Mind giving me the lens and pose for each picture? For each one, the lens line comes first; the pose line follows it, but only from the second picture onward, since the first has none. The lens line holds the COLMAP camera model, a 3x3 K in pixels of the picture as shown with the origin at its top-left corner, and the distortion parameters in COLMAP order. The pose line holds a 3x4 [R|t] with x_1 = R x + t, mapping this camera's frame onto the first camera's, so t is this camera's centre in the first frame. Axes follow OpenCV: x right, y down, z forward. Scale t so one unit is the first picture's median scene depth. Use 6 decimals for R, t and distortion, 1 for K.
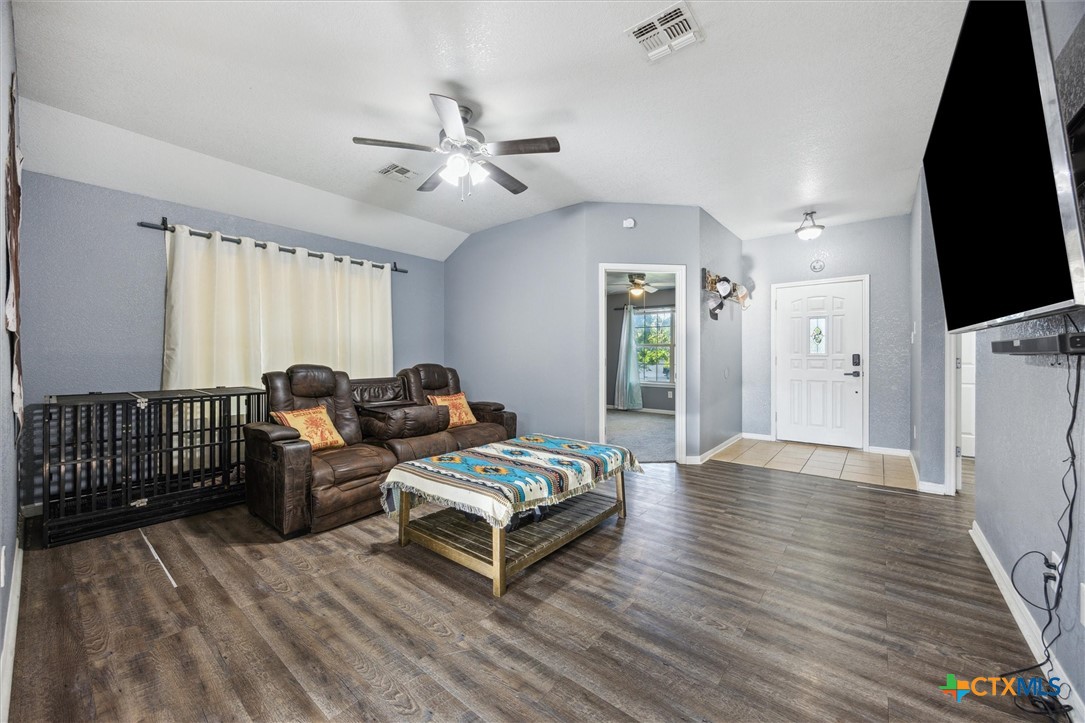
lens RADIAL K [[413.7, 0, 541.2], [0, 413.7, 357.5], [0, 0, 1]] dist [0.007077, -0.000412]
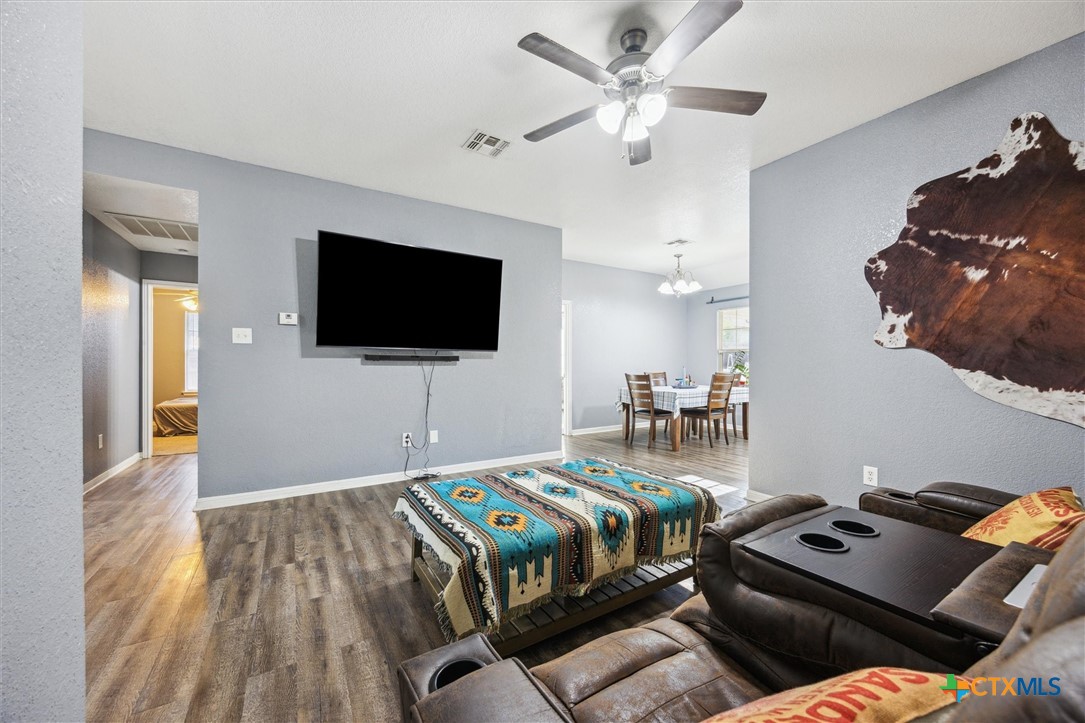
lens RADIAL K [[413.7, 0, 545.6], [0, 413.7, 364.4], [0, 0, 1]] dist [0.007077, -0.000412]
pose [[-0.945144, 0.001920, 0.326648, -0.265822], [0.003144, 0.999990, 0.003218, -0.000458], [-0.326639, 0.004069, -0.945141, 1.609431]]
